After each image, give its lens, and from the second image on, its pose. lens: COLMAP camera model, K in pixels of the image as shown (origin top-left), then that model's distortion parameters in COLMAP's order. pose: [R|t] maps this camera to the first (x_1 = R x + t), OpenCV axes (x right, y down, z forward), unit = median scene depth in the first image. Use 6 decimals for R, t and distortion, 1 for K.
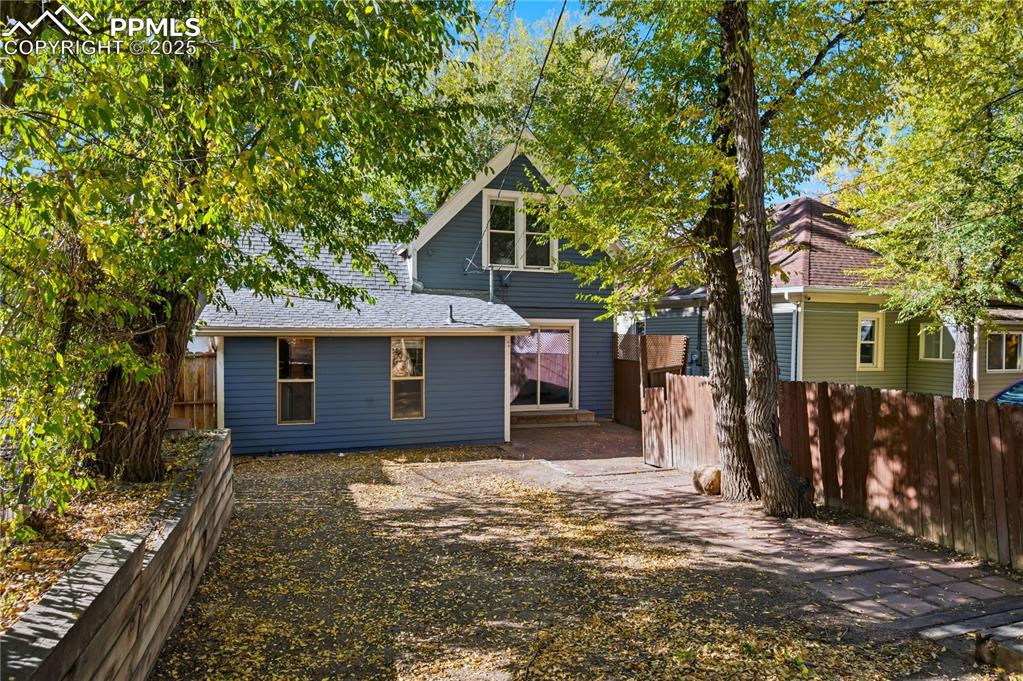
lens RADIAL K [[593.5, 0, 505.3], [0, 593.5, 340.1], [0, 0, 1]] dist [0.002164, 0.000521]
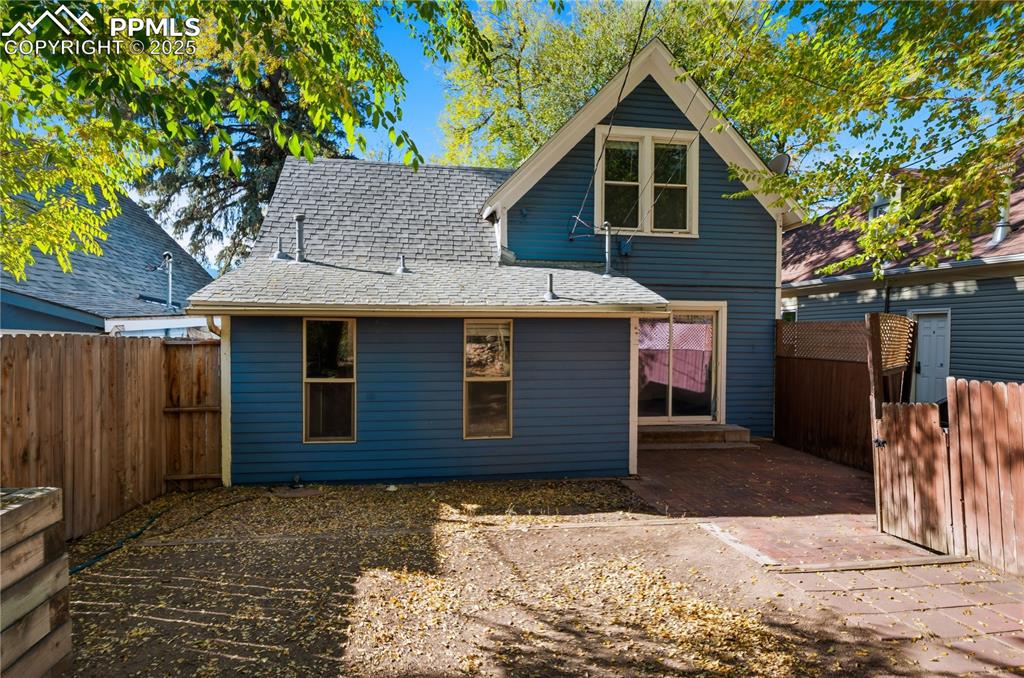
lens RADIAL K [[568.0, 0, 510.9], [0, 568.0, 344.5], [0, 0, 1]] dist [-0.000548, 0.000927]
pose [[0.985611, 0.004503, -0.168969, -0.025455], [-0.003620, 0.999978, 0.005534, 0.019219], [0.168990, -0.004843, 0.985606, 0.337262]]
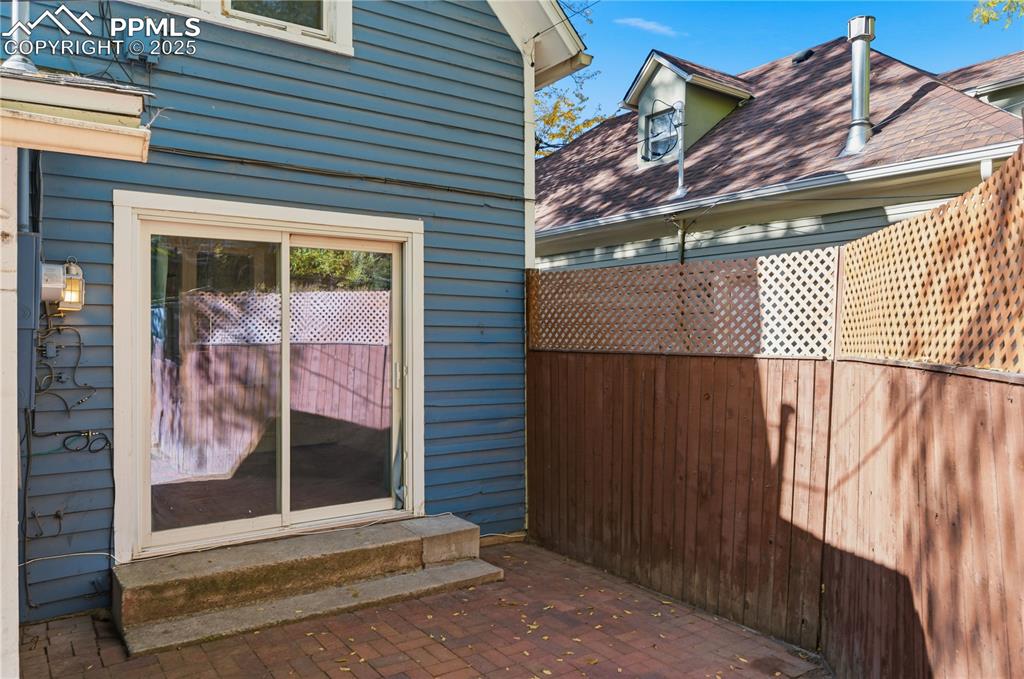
lens RADIAL K [[722.7, 0, 517.2], [0, 722.7, 330.9], [0, 0, 1]] dist [-0.009695, 0.000980]
pose [[0.954073, -0.006754, 0.299497, 0.074438], [0.010586, 0.999882, -0.011174, 0.033584], [-0.299386, 0.013831, 0.954032, 0.805102]]
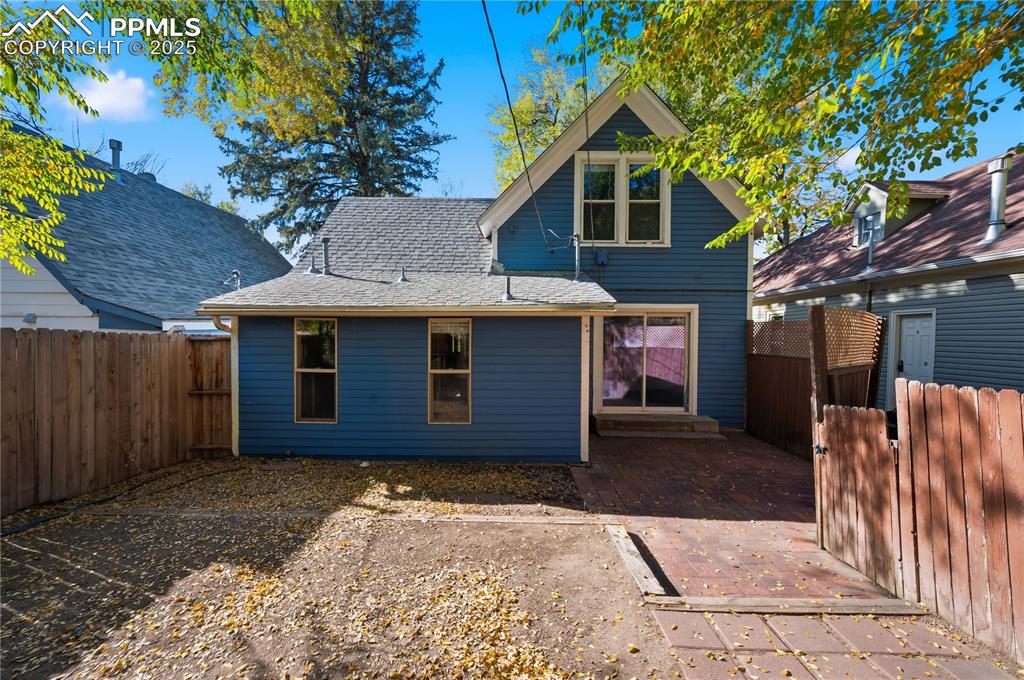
lens RADIAL K [[412.9, 0, 502.9], [0, 412.9, 345.6], [0, 0, 1]] dist [-0.000125, -0.000123]
pose [[0.942770, 0.008907, -0.333325, 0.078247], [-0.006944, 0.999951, 0.007081, 0.024591], [0.333372, -0.004361, 0.942785, 0.488295]]
